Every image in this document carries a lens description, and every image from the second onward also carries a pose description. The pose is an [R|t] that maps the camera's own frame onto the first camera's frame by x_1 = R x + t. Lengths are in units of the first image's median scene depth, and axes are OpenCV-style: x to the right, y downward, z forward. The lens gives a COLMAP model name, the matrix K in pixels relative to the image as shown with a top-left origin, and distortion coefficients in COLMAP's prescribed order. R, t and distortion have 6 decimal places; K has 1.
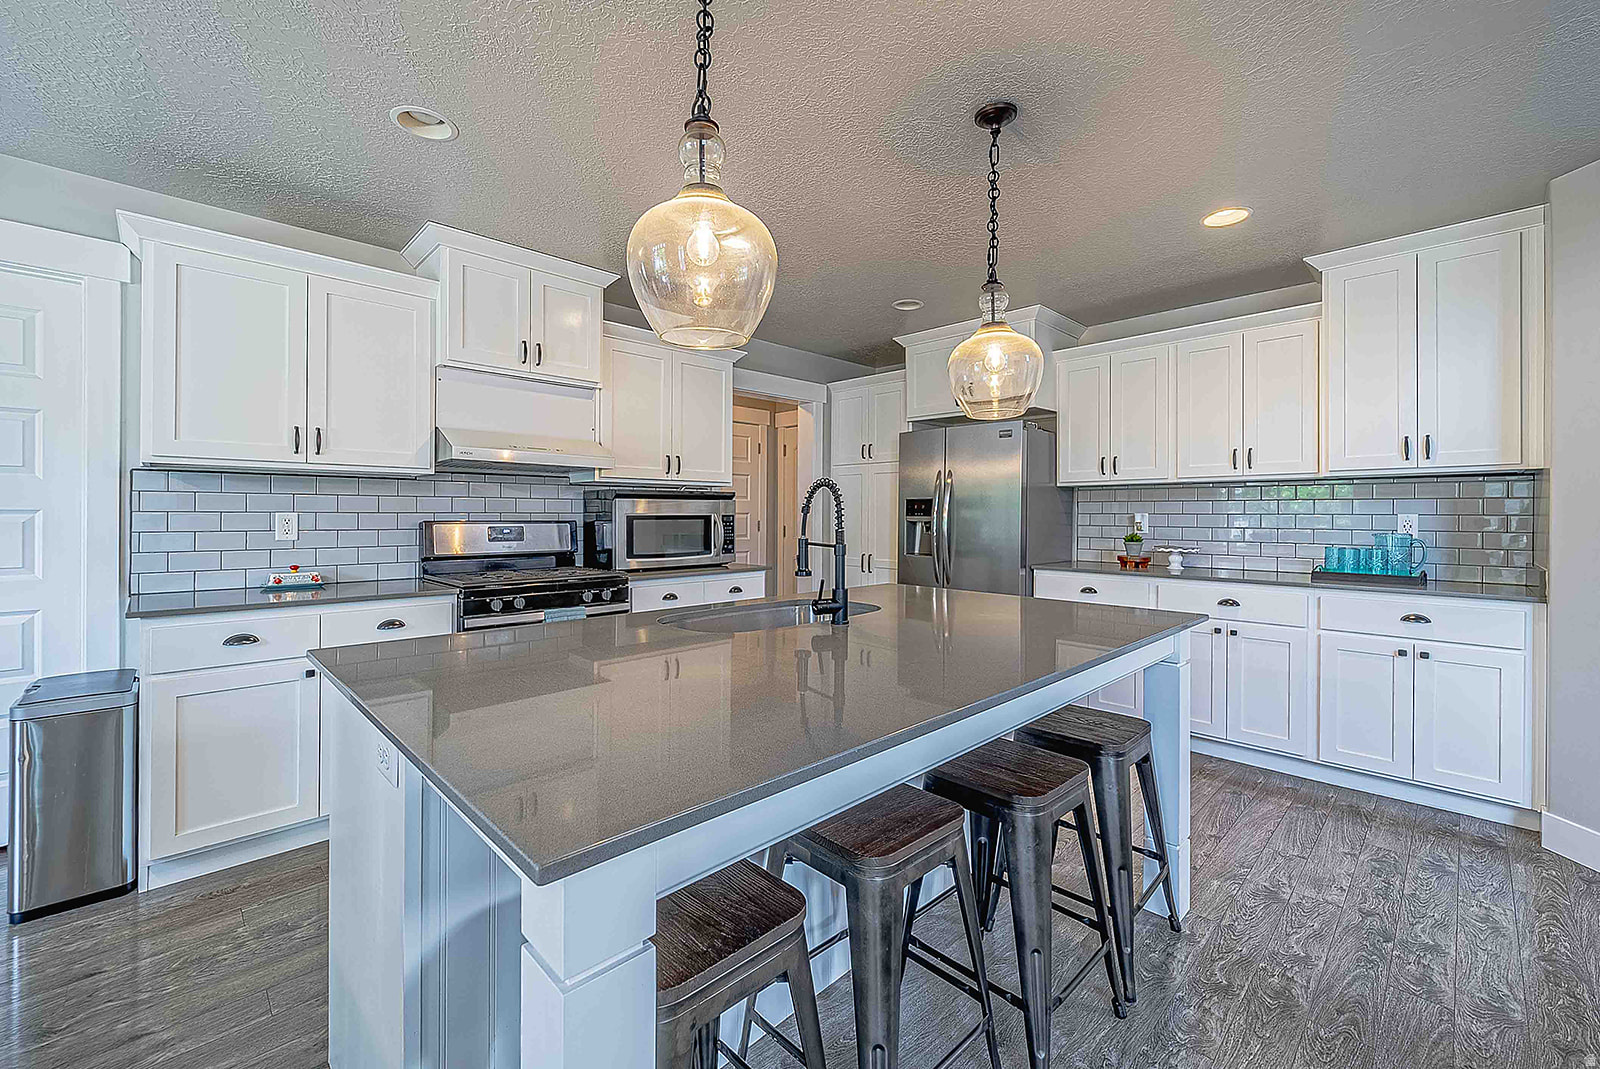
lens RADIAL K [[649.8, 0, 801.9], [0, 649.8, 517.5], [0, 0, 1]] dist [-0.009123, -0.000754]
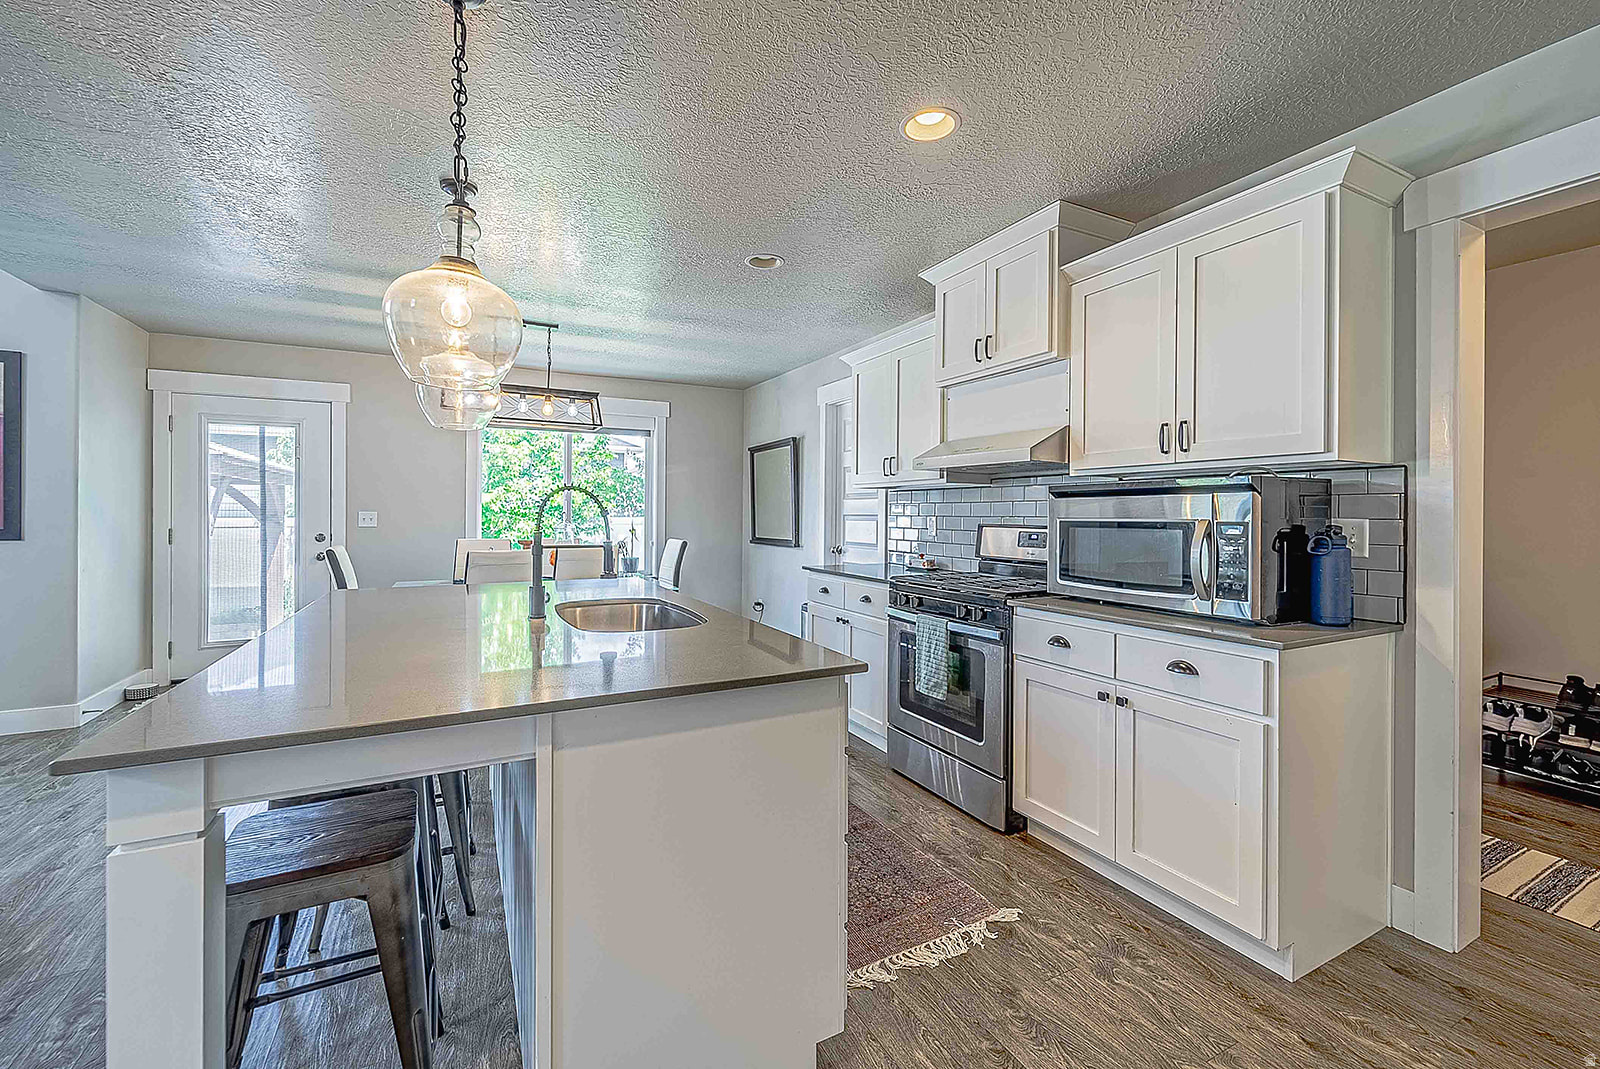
lens RADIAL K [[655.4, 0, 800.5], [0, 655.4, 513.7], [0, 0, 1]] dist [0.003794, -0.002372]
pose [[-0.292138, -0.005012, -0.956363, 0.598405], [-0.010700, 0.999941, -0.001972, -0.007444], [0.956316, 0.009657, -0.292174, 1.061326]]
